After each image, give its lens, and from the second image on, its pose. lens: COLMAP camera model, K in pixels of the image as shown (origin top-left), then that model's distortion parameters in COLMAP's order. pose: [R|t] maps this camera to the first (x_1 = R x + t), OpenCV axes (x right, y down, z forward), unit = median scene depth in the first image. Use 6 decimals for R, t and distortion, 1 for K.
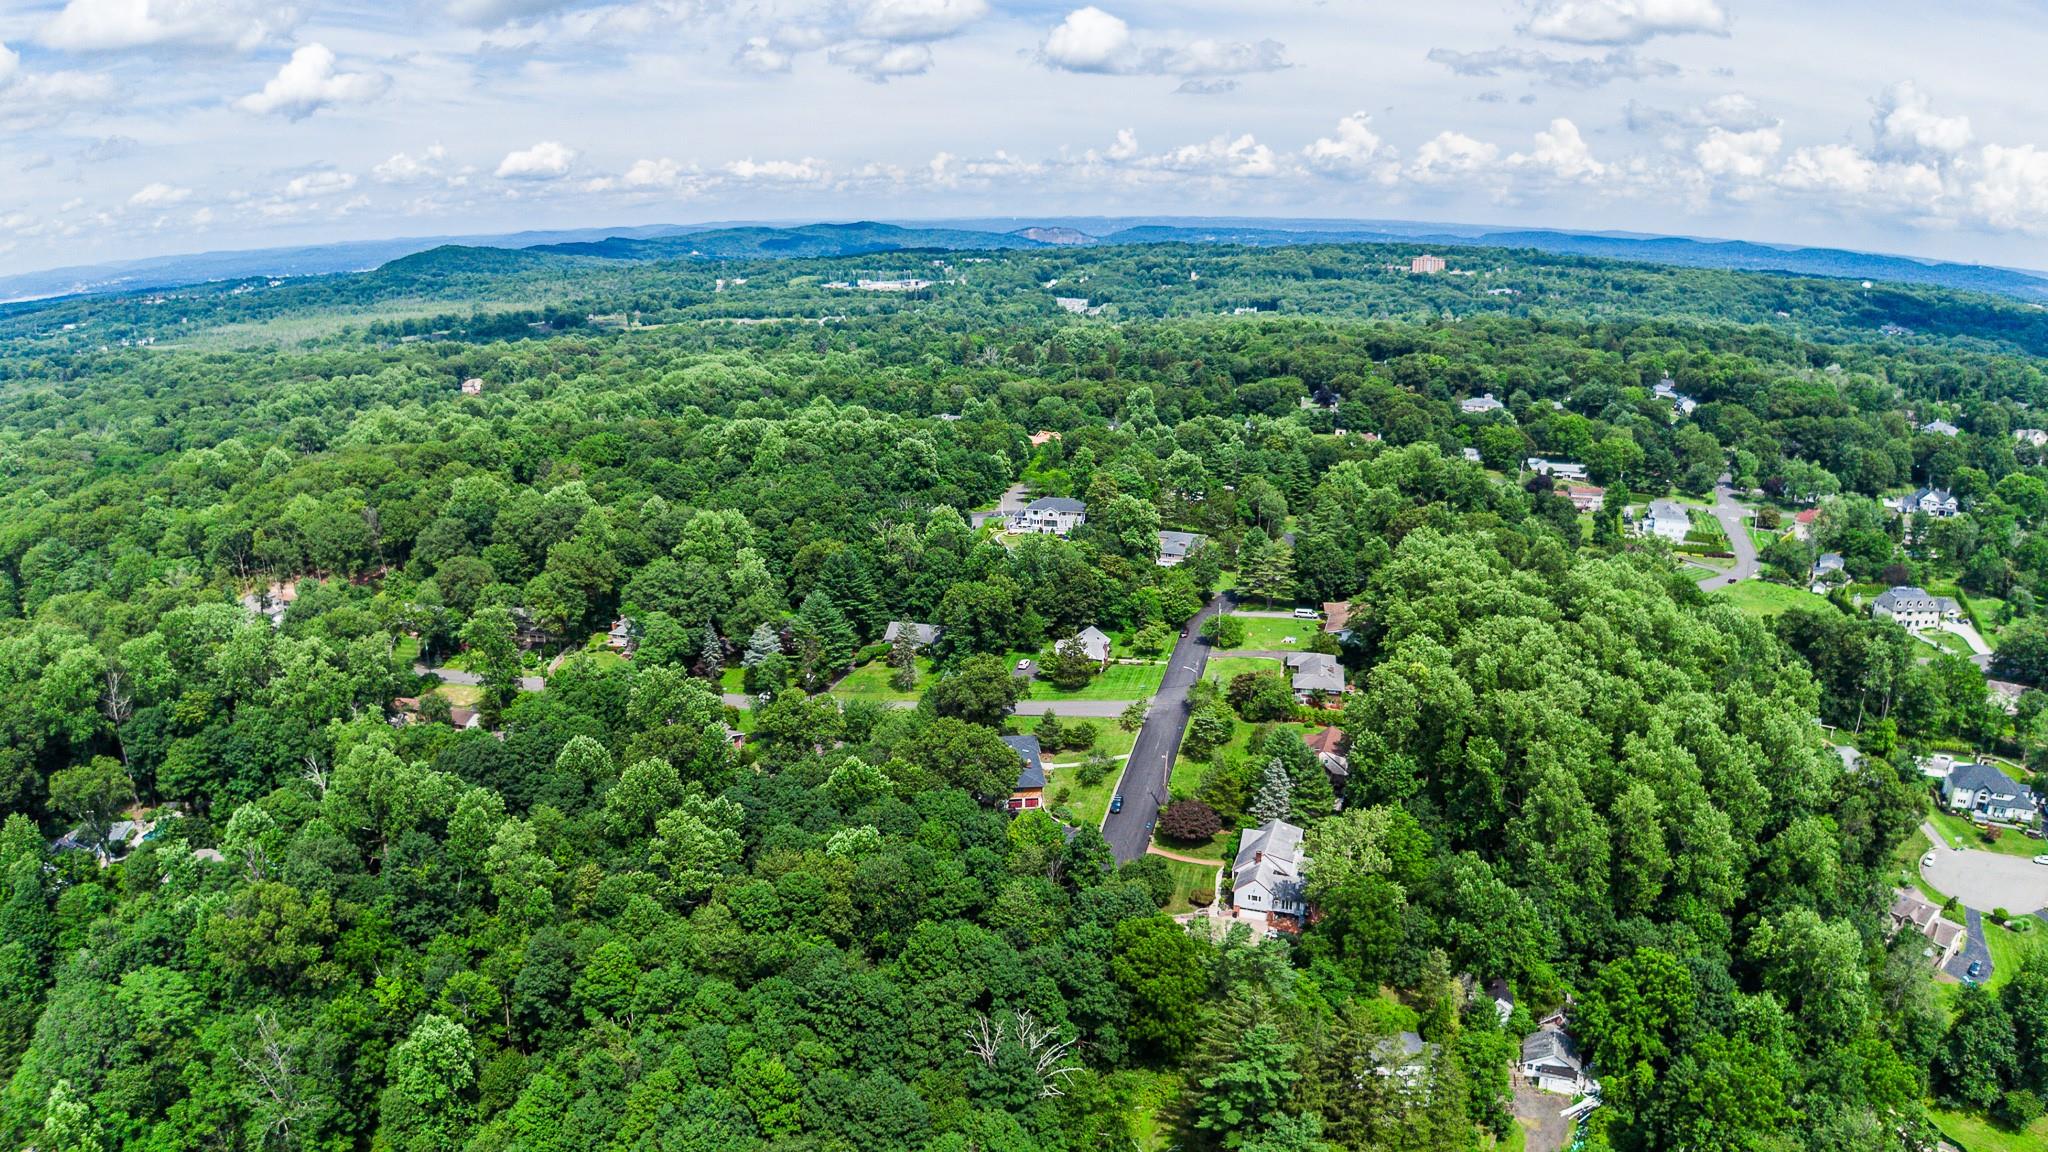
lens RADIAL K [[1194.1, 0, 1024.0], [0, 1194.1, 576.0], [0, 0, 1]] dist [-0.162273, 0.001373]
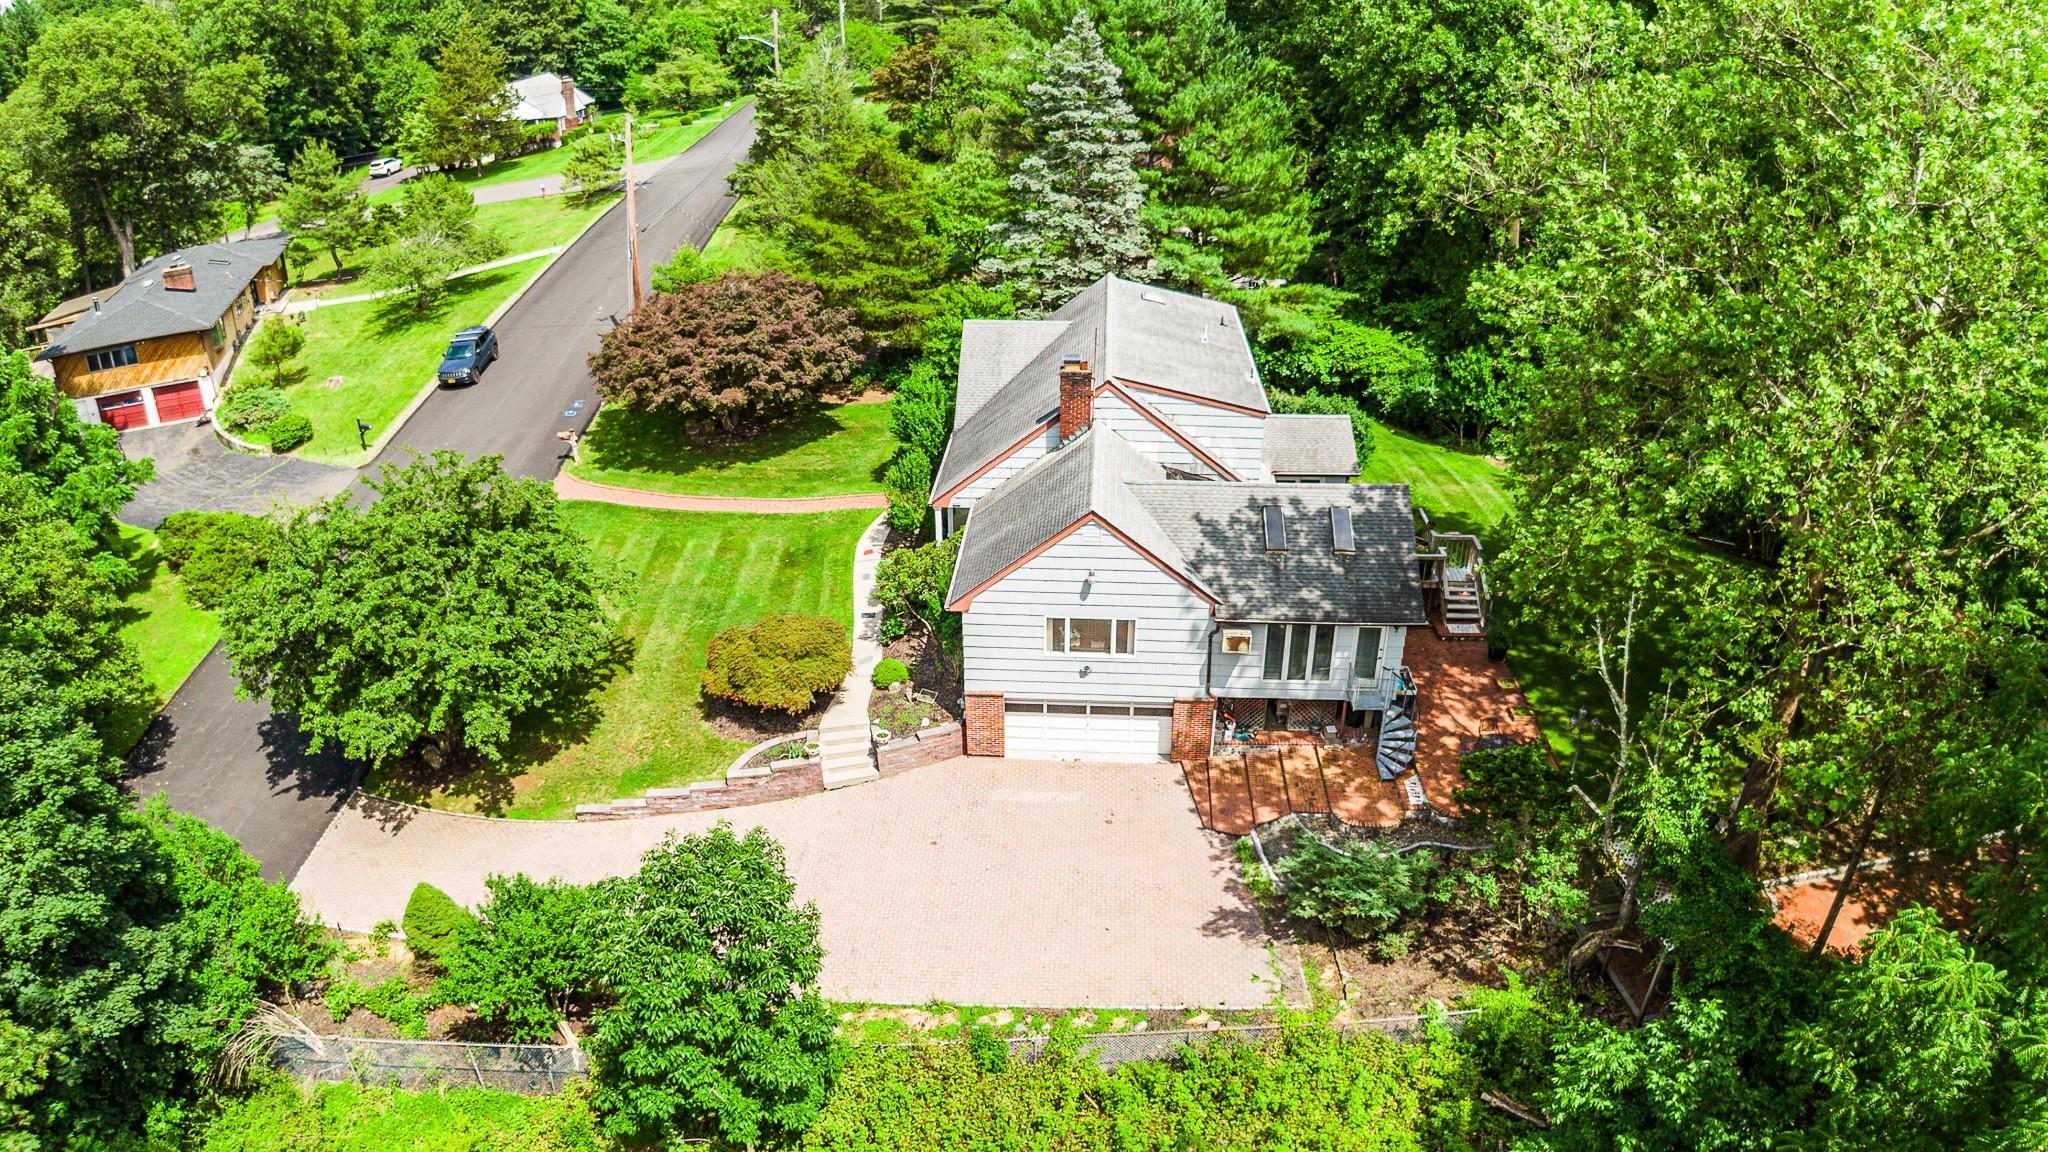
lens RADIAL K [[1194.1, 0, 1024.0], [0, 1194.1, 576.0], [0, 0, 1]] dist [-0.162273, 0.001373]
pose [[0.958658, -0.119300, 0.258346, 0.140010], [0.071013, 0.979448, 0.188782, 0.224763], [-0.275558, -0.162632, 0.947427, 0.810518]]
